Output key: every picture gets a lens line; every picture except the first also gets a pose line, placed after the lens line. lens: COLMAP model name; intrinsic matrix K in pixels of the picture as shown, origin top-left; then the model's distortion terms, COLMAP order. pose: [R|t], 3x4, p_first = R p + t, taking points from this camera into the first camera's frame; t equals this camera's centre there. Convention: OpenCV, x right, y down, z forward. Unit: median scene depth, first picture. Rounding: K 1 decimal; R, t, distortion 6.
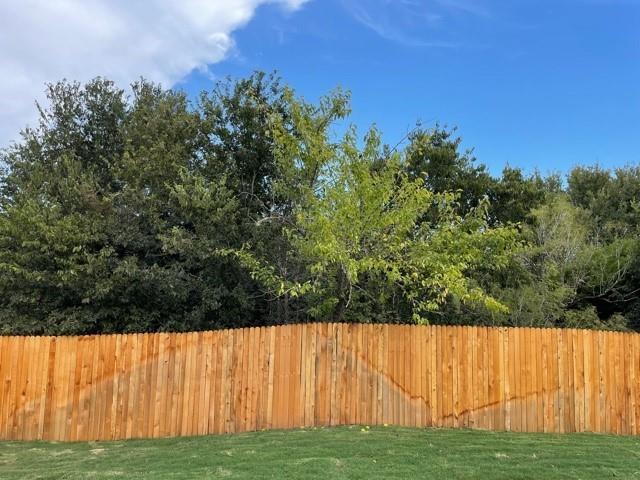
lens RADIAL K [[477.5, 0, 322.5], [0, 477.5, 234.2], [0, 0, 1]] dist [0.076622, -0.104045]
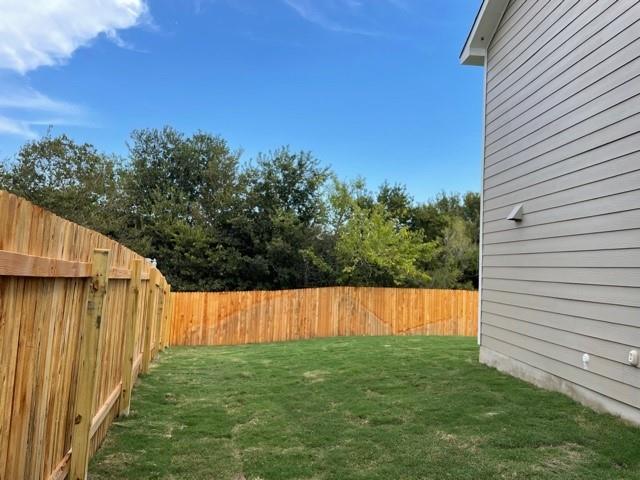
lens RADIAL K [[477.5, 0, 318.5], [0, 477.5, 225.4], [0, 0, 1]] dist [0.076622, -0.104045]
pose [[0.985998, 0.026946, 0.164565, -0.438955], [-0.030160, 0.999399, 0.017067, -0.103016], [-0.164006, -0.021792, 0.986219, -0.967451]]
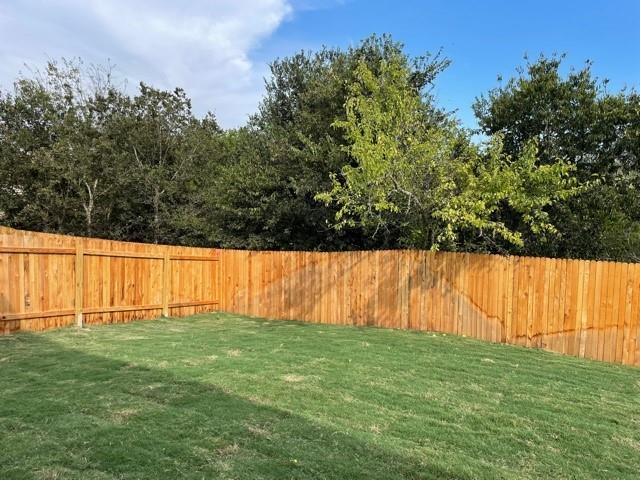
lens RADIAL K [[477.5, 0, 326.9], [0, 477.5, 230.8], [0, 0, 1]] dist [0.076622, -0.104045]
pose [[0.842130, 0.017926, -0.538976, 0.472026], [0.060180, 0.990081, 0.126960, -0.029937], [0.535906, -0.139353, 0.832698, -0.126770]]
